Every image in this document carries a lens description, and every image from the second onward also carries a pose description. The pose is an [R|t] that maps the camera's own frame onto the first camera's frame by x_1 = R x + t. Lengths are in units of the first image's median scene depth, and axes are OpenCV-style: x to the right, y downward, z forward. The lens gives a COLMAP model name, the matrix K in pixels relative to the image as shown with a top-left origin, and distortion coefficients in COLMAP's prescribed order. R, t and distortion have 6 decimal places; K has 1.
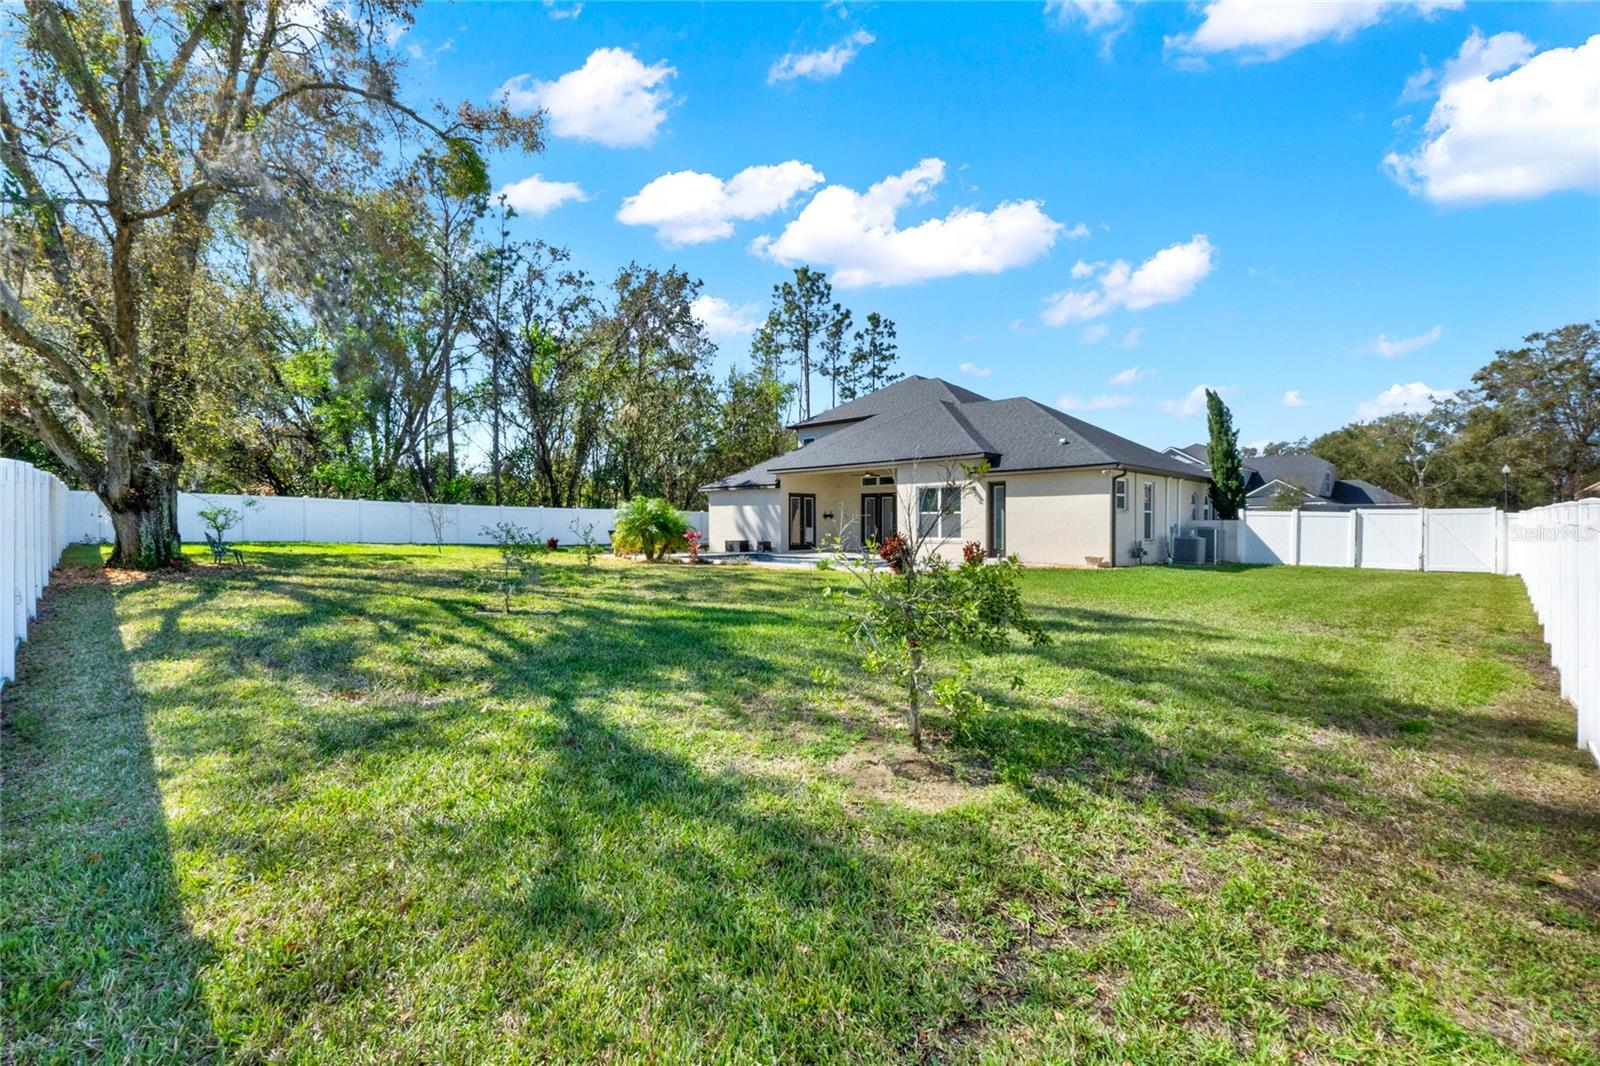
lens RADIAL K [[713.3, 0, 765.1], [0, 713.3, 556.4], [0, 0, 1]] dist [0.000436, -0.000004]
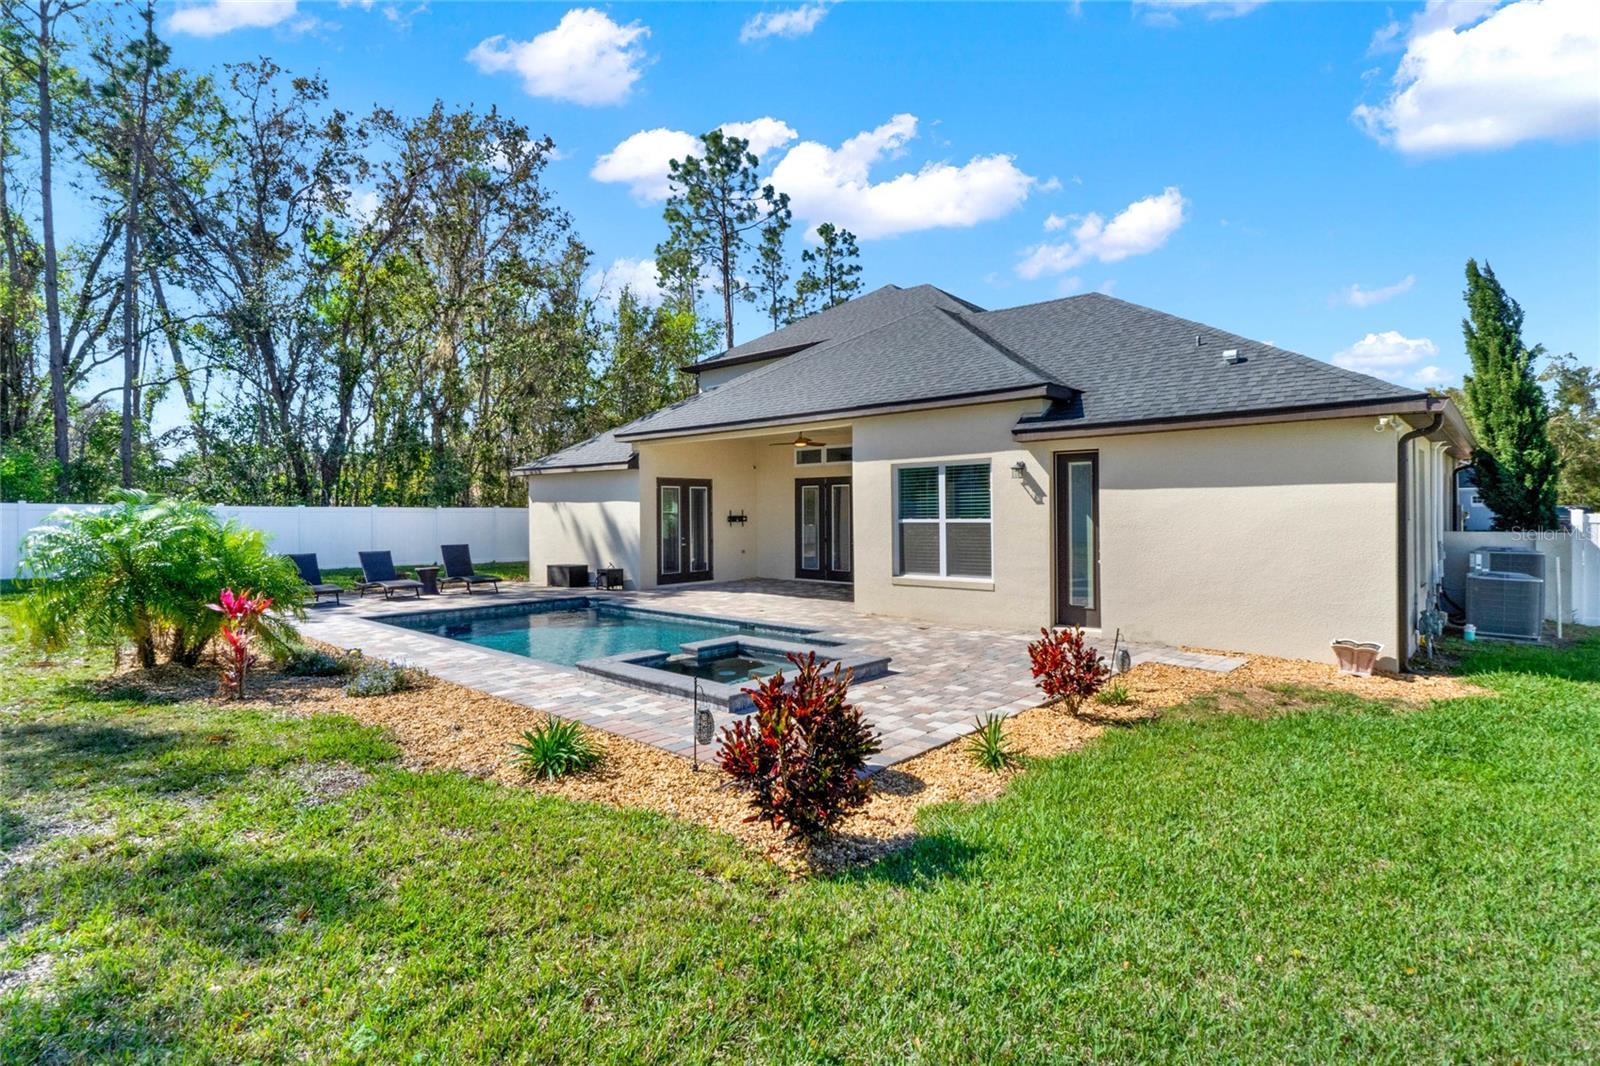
lens RADIAL K [[791.2, 0, 797.2], [0, 791.2, 526.2], [0, 0, 1]] dist [-0.002034, -0.000767]
pose [[0.995821, -0.009916, 0.090789, 0.060155], [0.012110, 0.999647, -0.023639, -0.026992], [-0.090522, 0.024640, 0.995590, 0.289192]]
